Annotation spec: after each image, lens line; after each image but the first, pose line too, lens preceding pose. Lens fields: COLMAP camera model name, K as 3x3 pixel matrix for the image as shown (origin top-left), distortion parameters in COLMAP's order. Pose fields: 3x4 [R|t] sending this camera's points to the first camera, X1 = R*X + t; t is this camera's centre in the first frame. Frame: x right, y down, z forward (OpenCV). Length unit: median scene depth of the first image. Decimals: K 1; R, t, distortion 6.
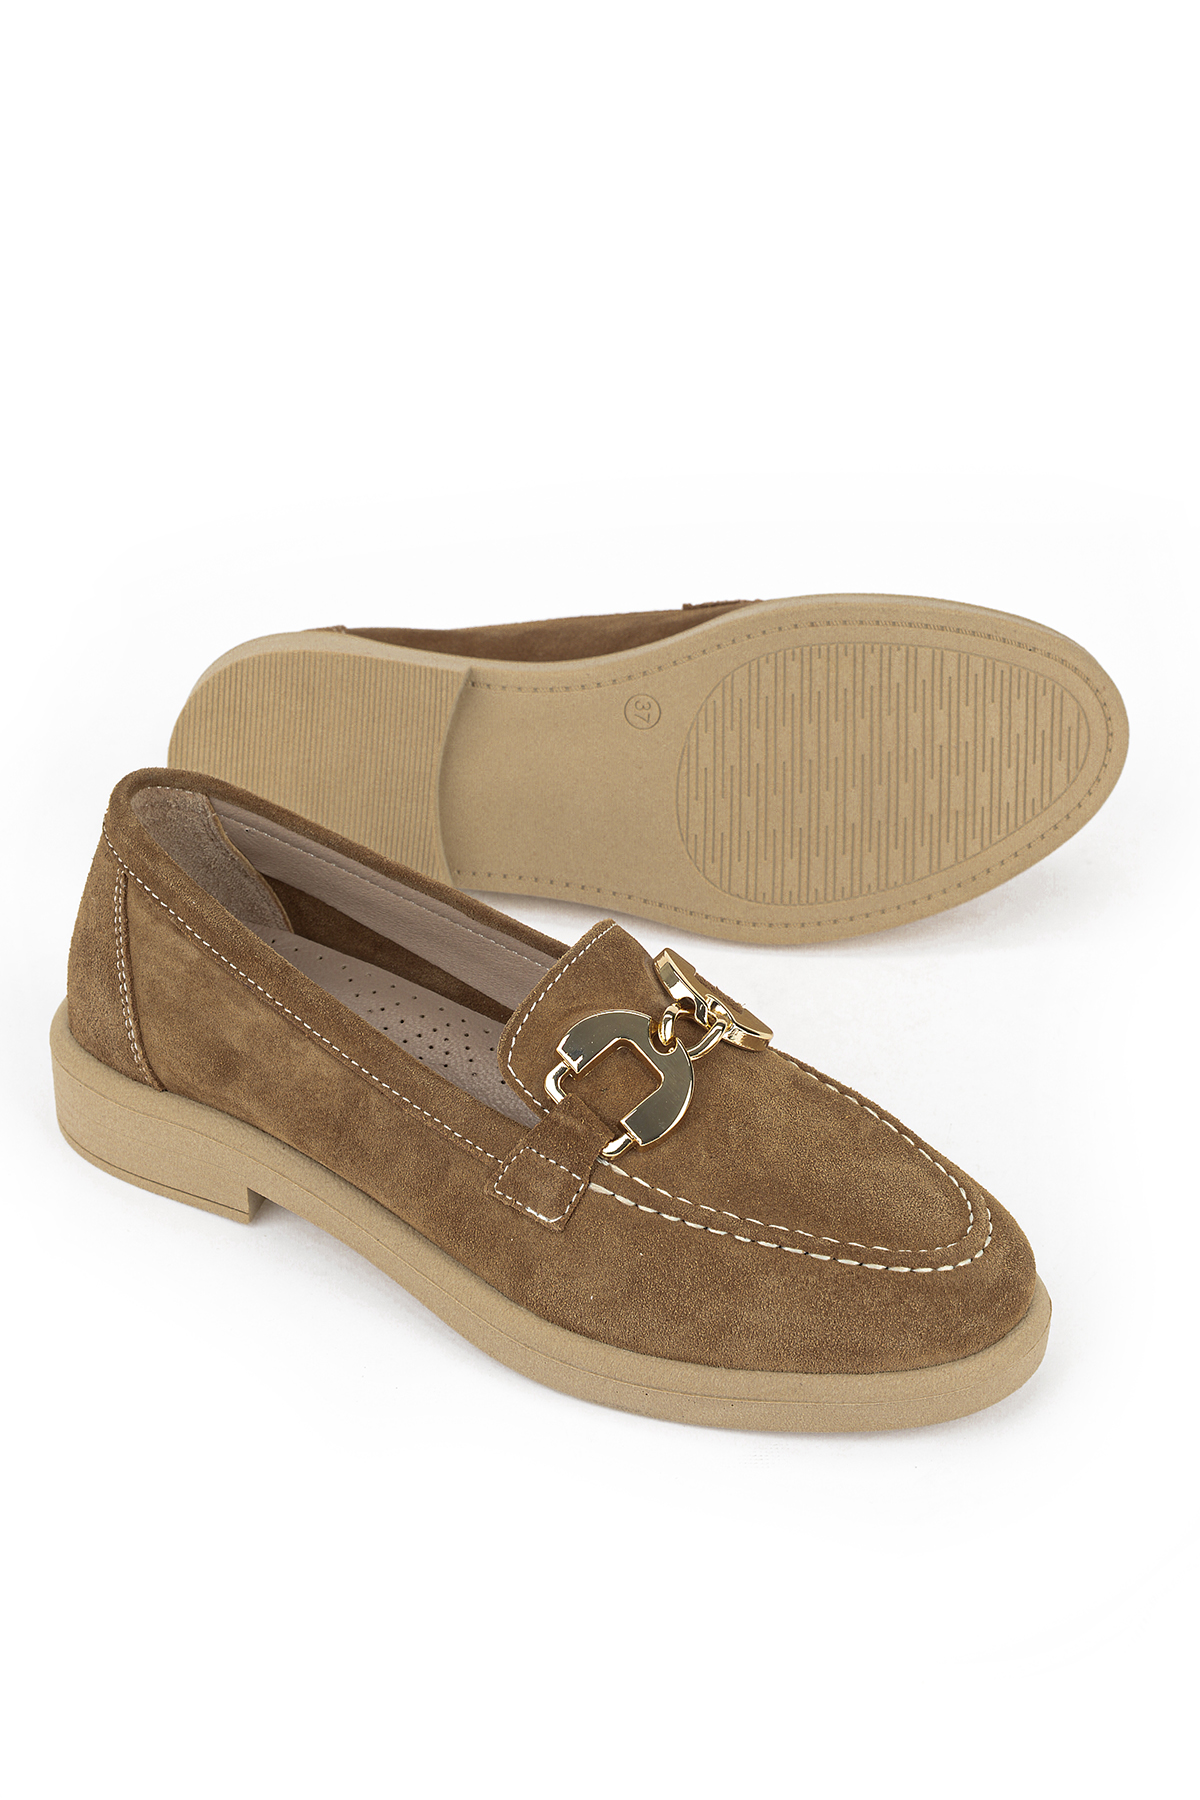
lens RADIAL K [[3344.5, 0, 605.6], [0, 3344.5, 899.2], [0, 0, 1]] dist [0.029920, 0.000000]
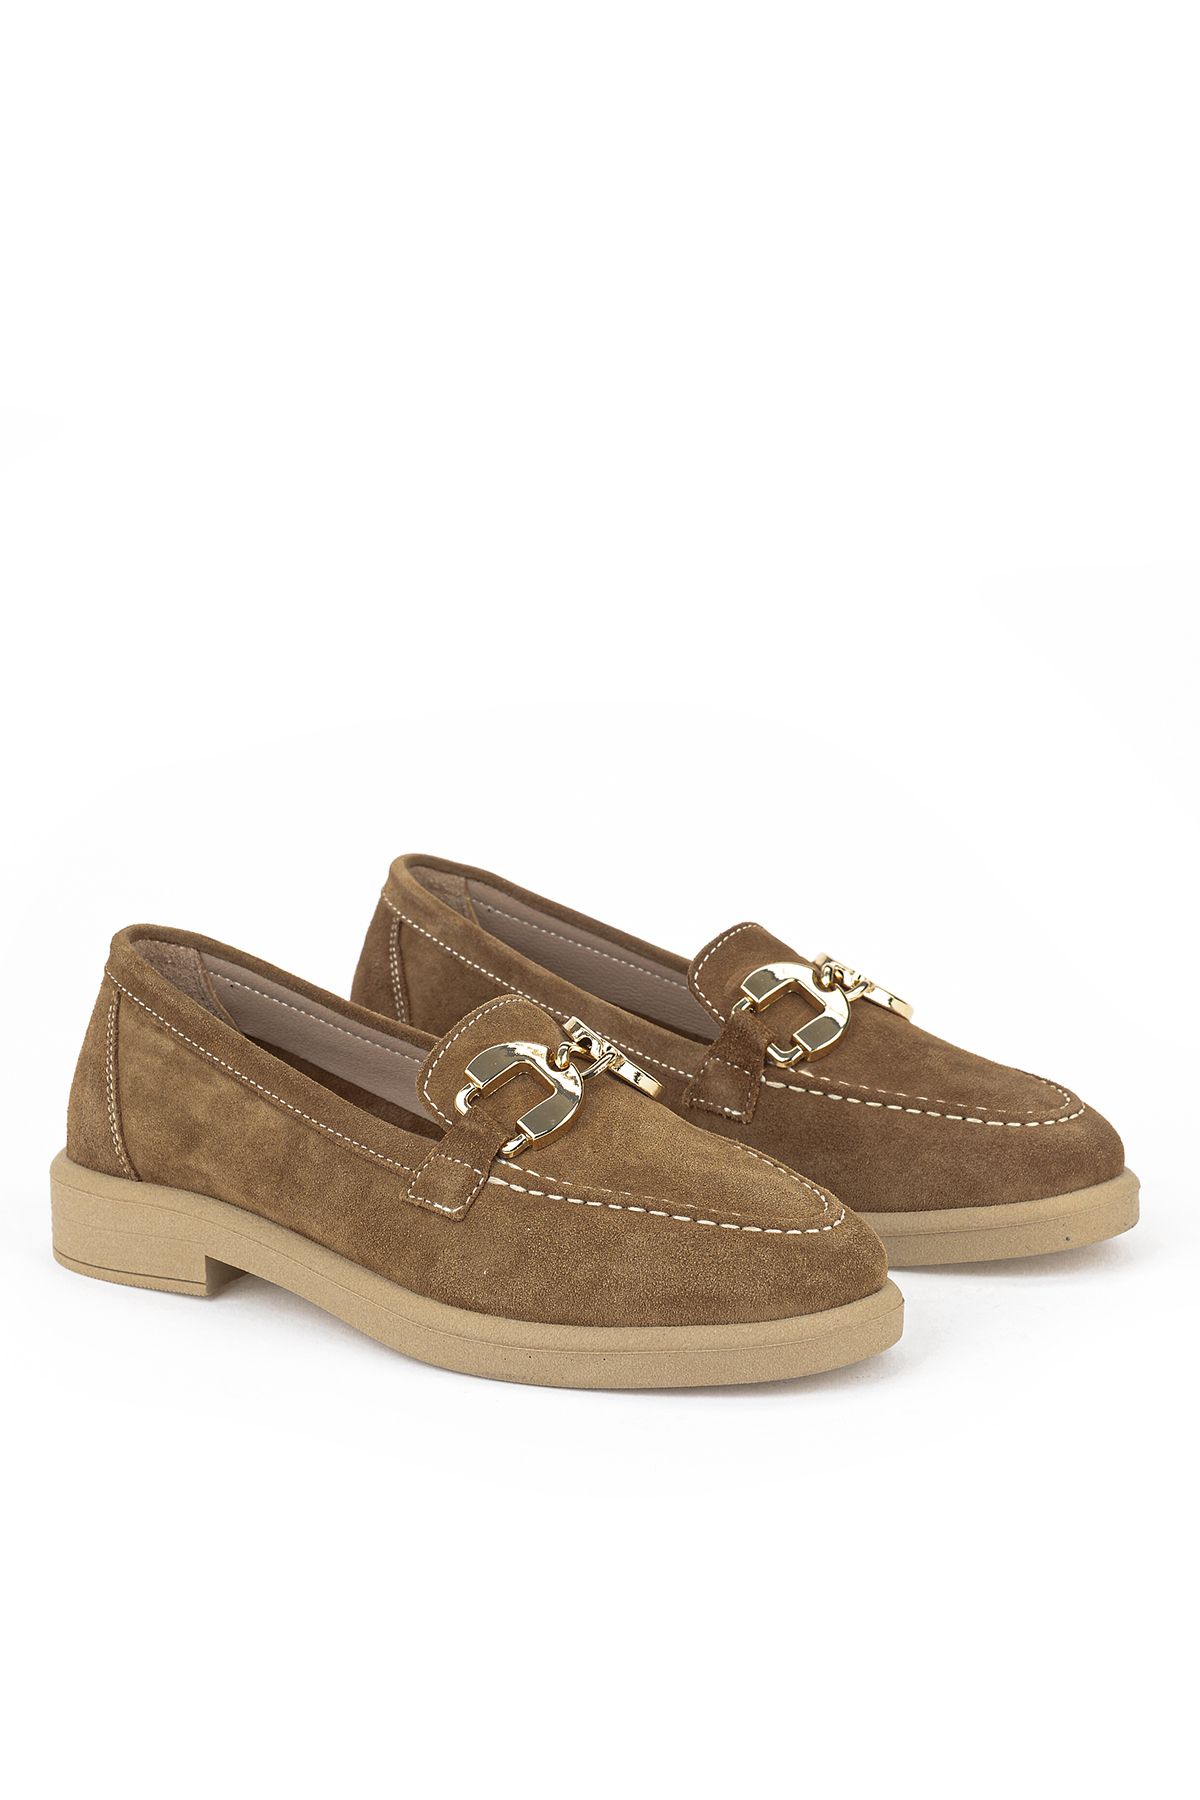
lens RADIAL K [[3917.7, 0, 597.7], [0, 3917.7, 901.5], [0, 0, 1]] dist [-0.073210, 0.000000]
pose [[0.995725, -0.000561, -0.092361, 0.152719], [-0.032445, 0.934129, -0.355458, 0.461727], [0.086477, 0.356936, 0.930118, -0.259763]]
